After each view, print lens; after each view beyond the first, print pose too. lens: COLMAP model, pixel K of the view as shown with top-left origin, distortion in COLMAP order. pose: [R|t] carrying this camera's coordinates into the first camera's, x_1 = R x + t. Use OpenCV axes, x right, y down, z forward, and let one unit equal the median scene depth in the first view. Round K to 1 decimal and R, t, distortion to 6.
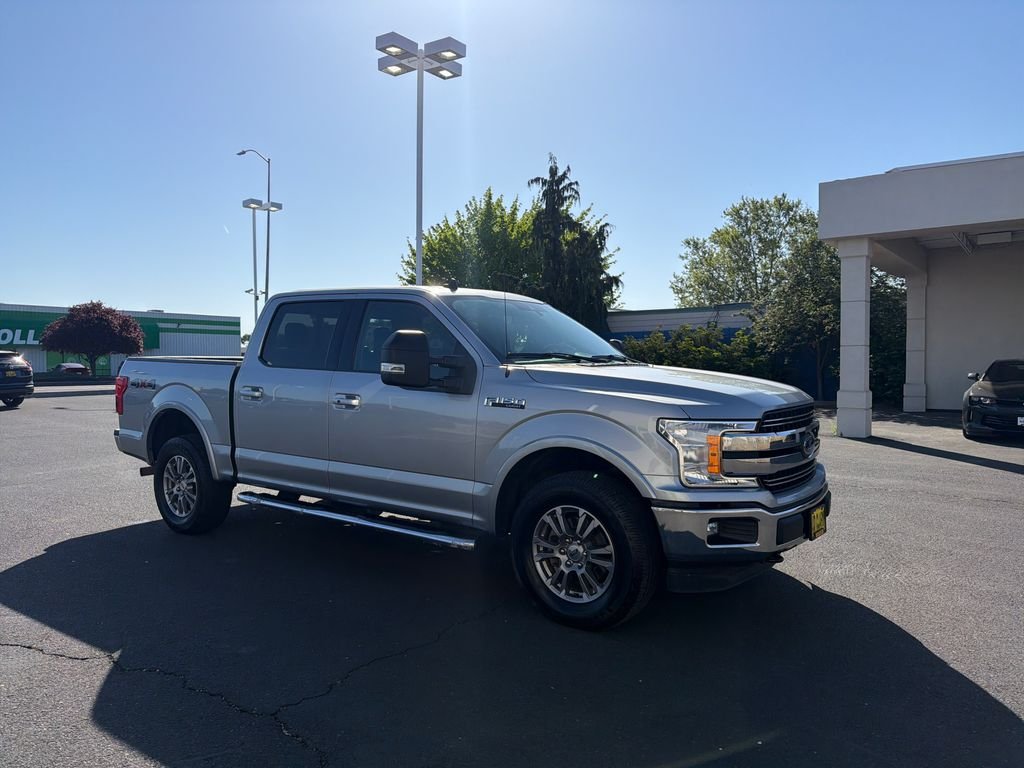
lens RADIAL K [[729.6, 0, 509.6], [0, 729.6, 400.6], [0, 0, 1]] dist [0.080310, -0.091725]
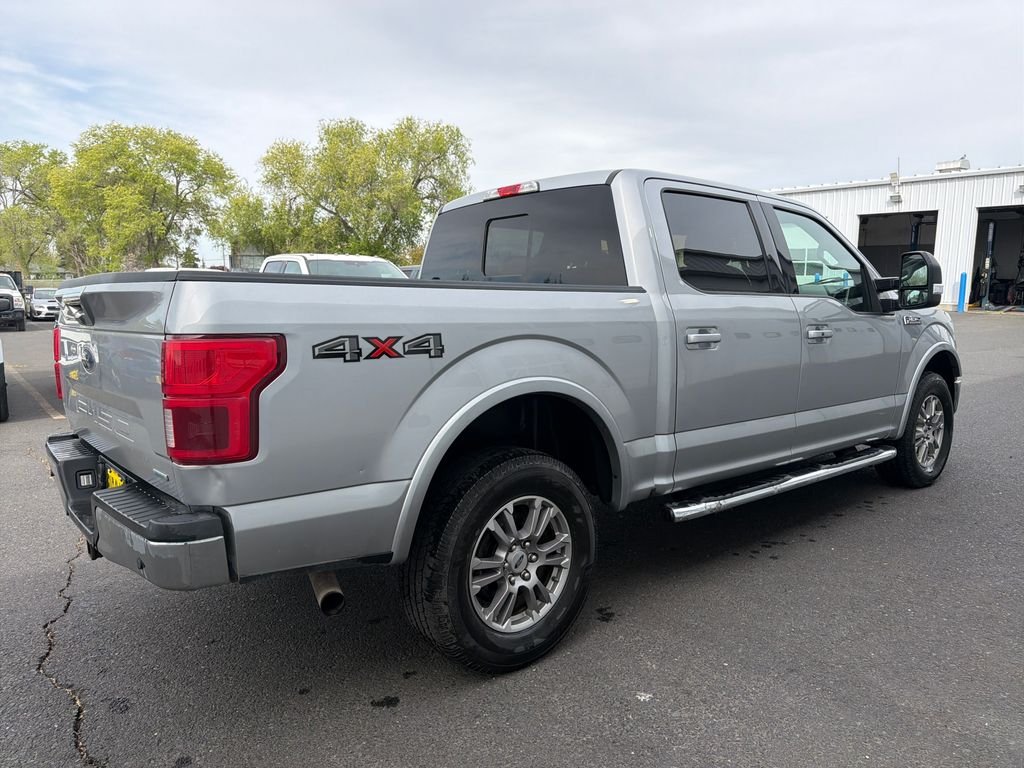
lens RADIAL K [[729.6, 0, 509.6], [0, 729.6, 400.6], [0, 0, 1]] dist [0.080310, -0.091725]
pose [[0.235406, -0.137958, 0.962056, -1.129288], [0.064687, 0.989903, 0.126123, -0.052377], [-0.969742, 0.032542, 0.241954, 1.164247]]
